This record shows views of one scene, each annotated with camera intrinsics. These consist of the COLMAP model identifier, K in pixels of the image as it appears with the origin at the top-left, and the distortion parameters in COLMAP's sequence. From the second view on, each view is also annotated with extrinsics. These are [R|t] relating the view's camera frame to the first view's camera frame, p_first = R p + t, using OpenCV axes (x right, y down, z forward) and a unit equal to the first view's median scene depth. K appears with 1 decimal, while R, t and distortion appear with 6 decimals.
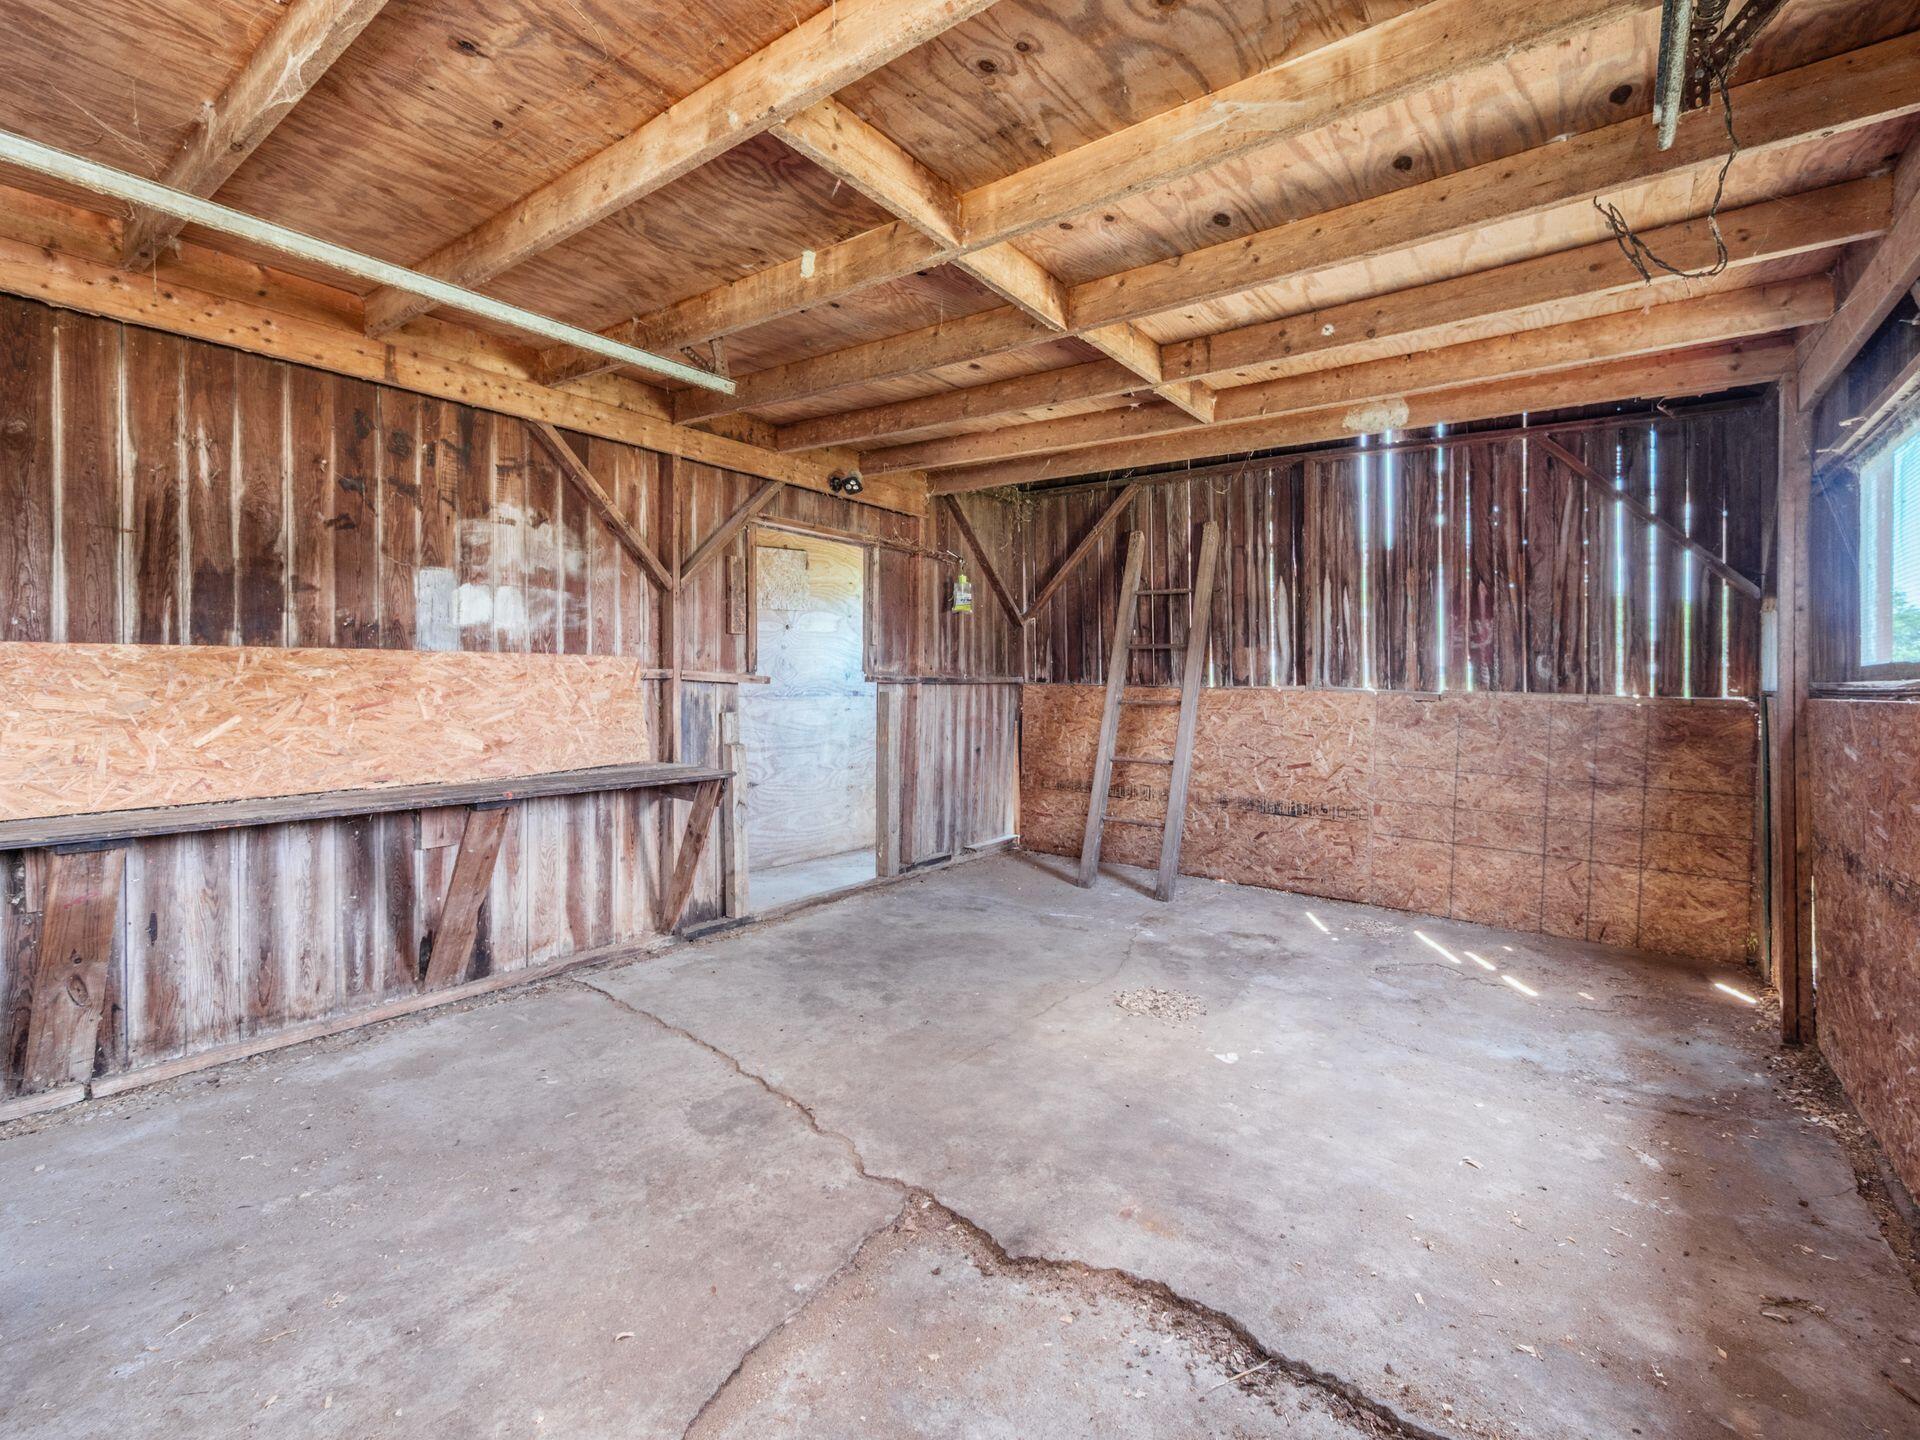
lens RADIAL K [[866.5, 0, 960.8], [0, 866.5, 690.7], [0, 0, 1]] dist [-0.006583, 0.000124]
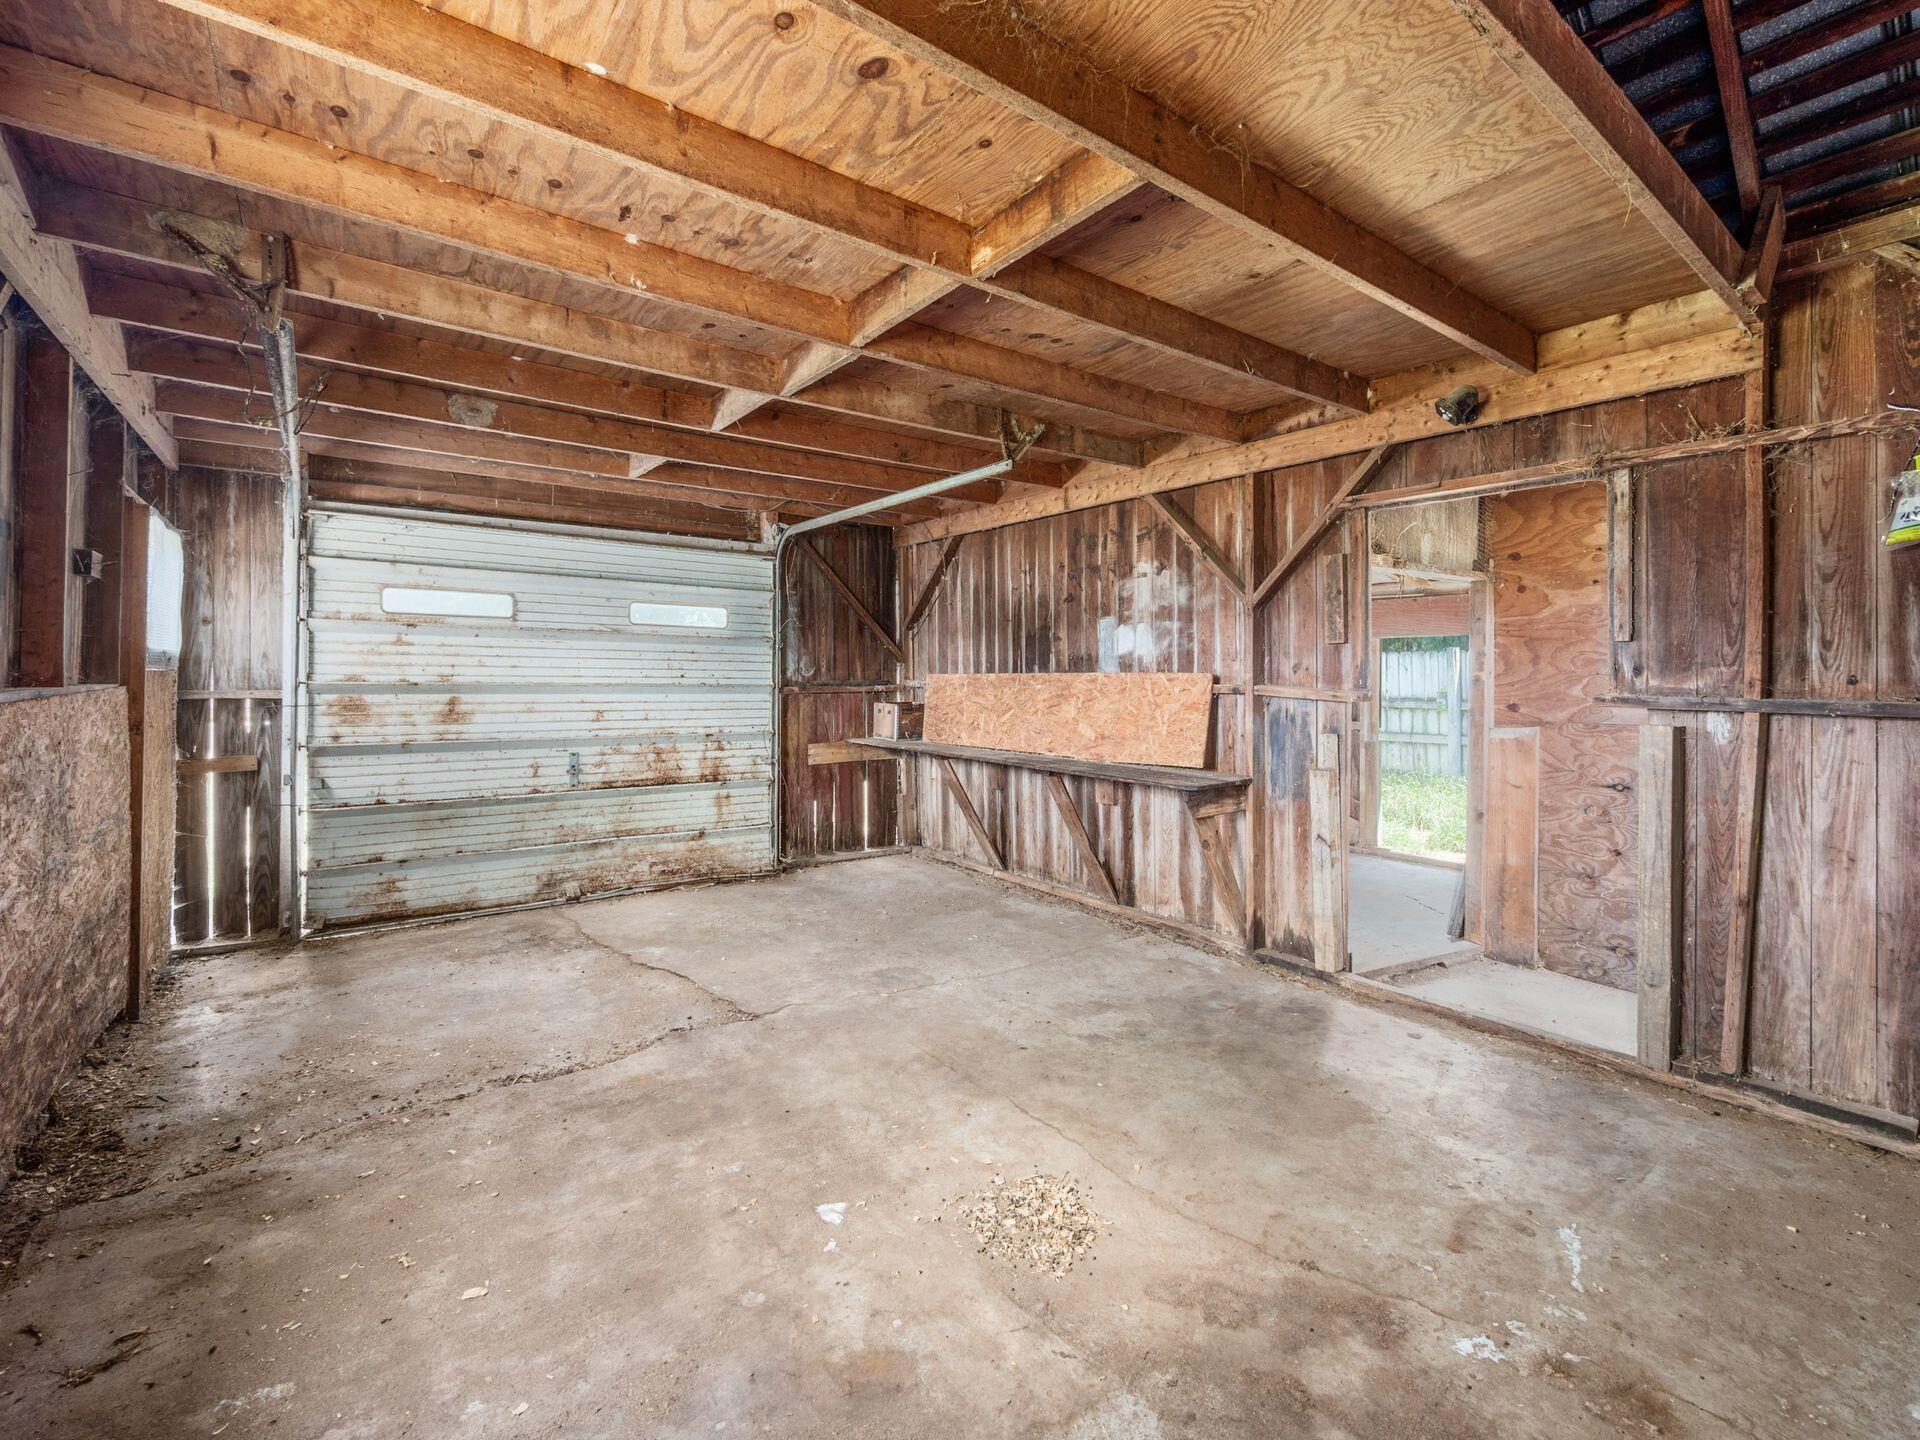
lens RADIAL K [[821.4, 0, 948.7], [0, 821.4, 693.6], [0, 0, 1]] dist [-0.007010, 0.000351]
pose [[-0.272533, 0.006156, -0.962127, 0.800727], [-0.026968, 0.999538, 0.014034, -0.021188], [0.961768, 0.029771, -0.272241, 1.076289]]
